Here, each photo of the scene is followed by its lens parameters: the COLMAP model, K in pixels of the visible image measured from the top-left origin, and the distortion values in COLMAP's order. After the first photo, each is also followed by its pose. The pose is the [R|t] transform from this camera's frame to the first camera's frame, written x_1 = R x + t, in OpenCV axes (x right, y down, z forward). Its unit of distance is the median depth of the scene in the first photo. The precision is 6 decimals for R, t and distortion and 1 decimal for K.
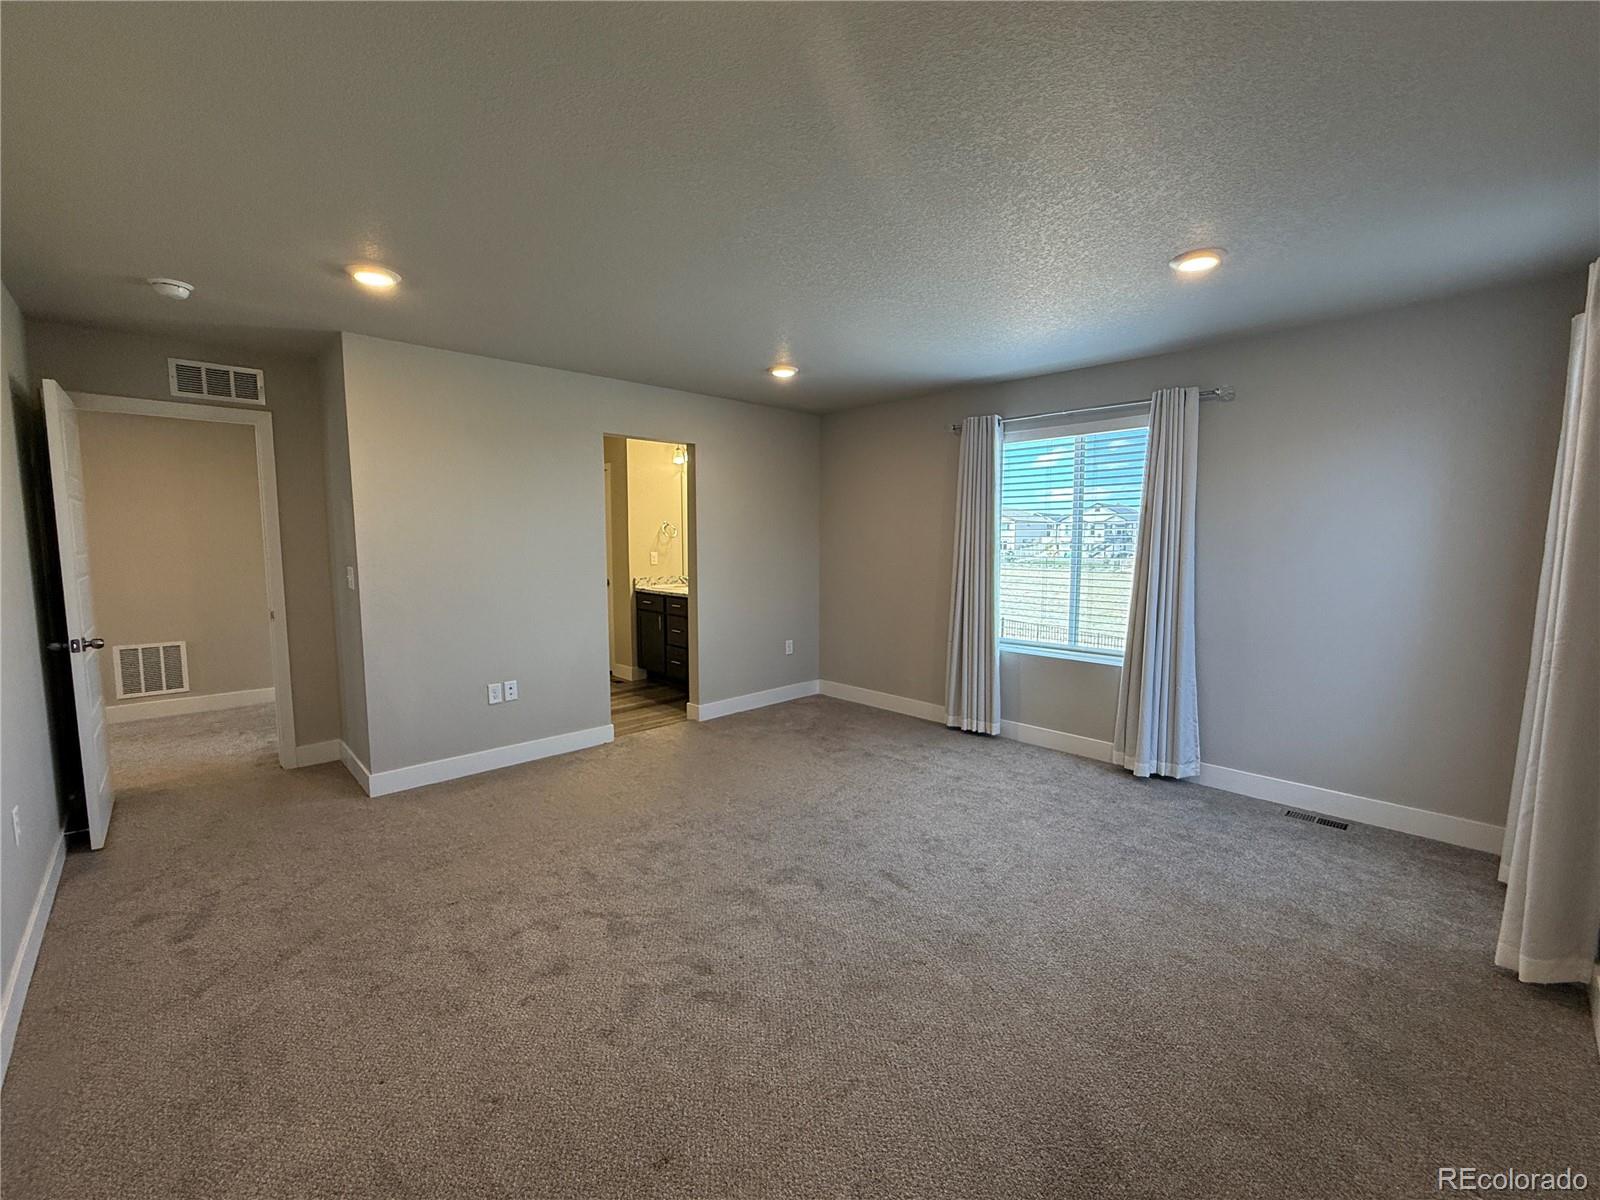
lens RADIAL K [[650.1, 0, 798.7], [0, 650.1, 601.8], [0, 0, 1]] dist [-0.000500, -0.000016]
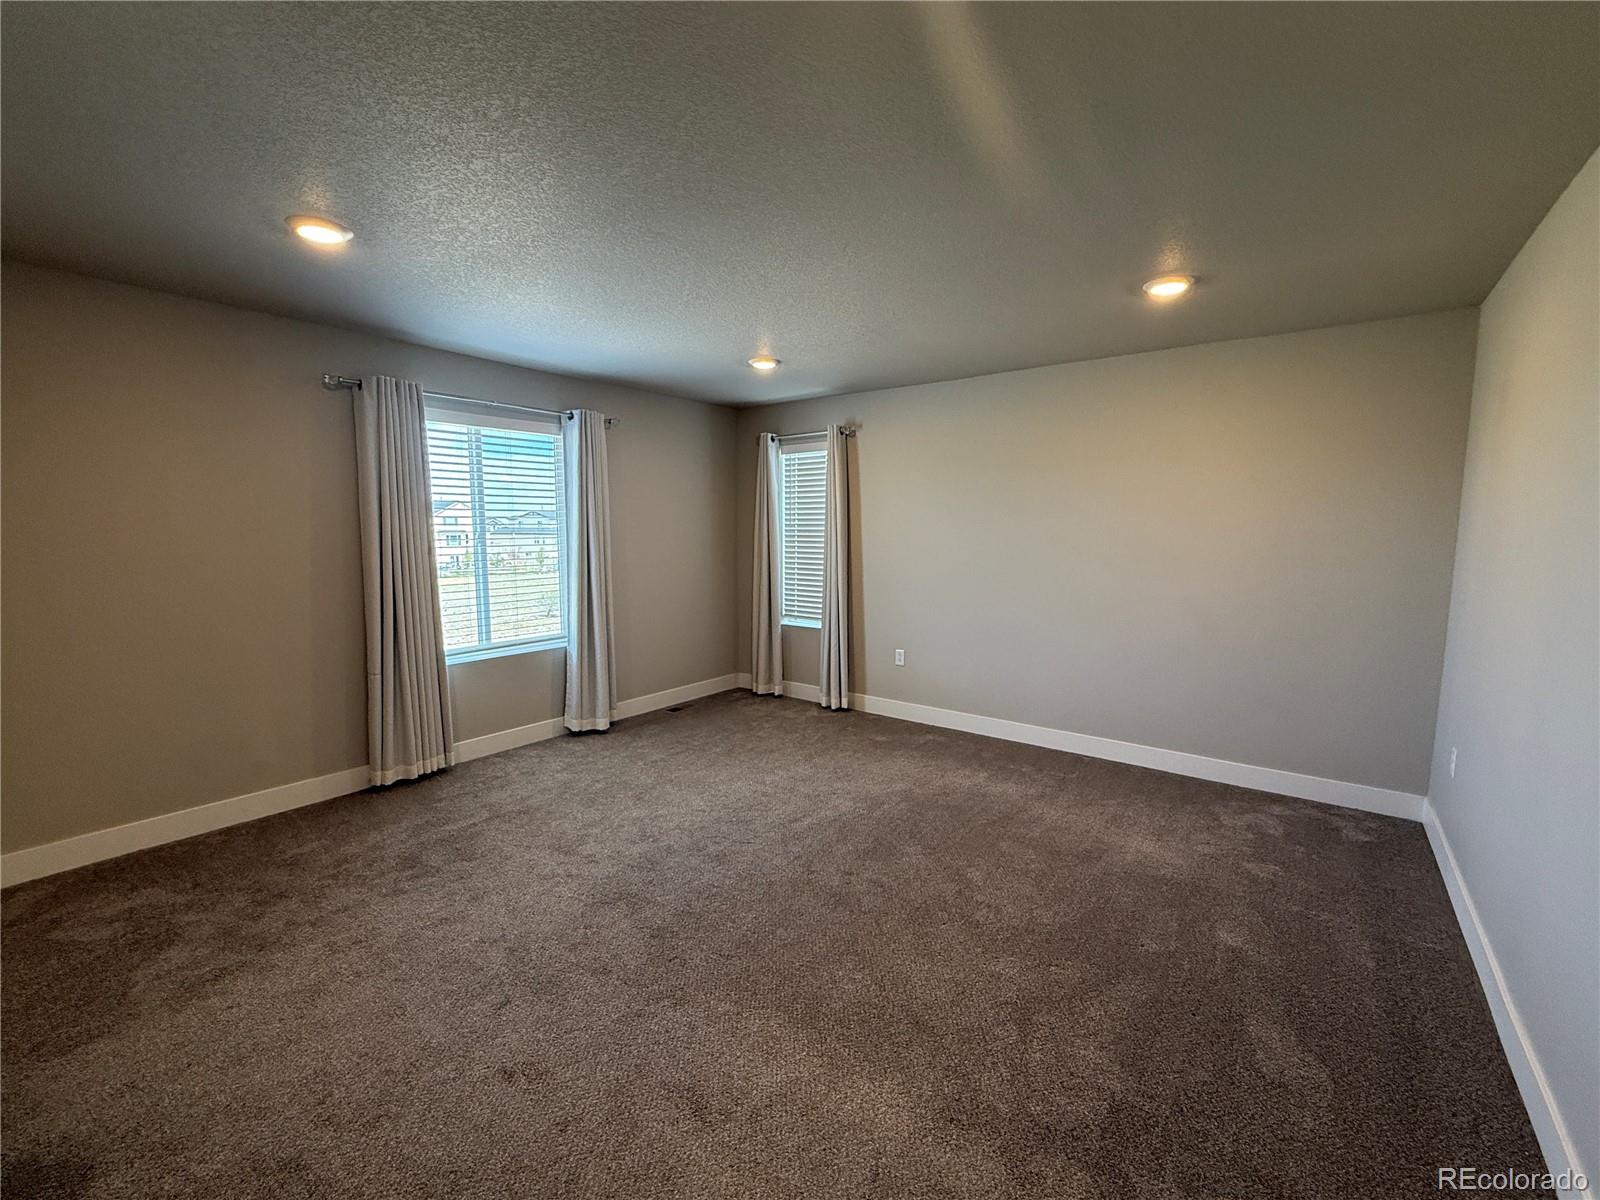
lens RADIAL K [[646.2, 0, 793.4], [0, 646.2, 586.8], [0, 0, 1]] dist [-0.009862, 0.002214]
pose [[-0.093084, -0.092673, 0.991336, -0.579163], [0.114015, 0.988117, 0.103078, -0.064574], [-0.989109, 0.122623, -0.081412, 0.628783]]
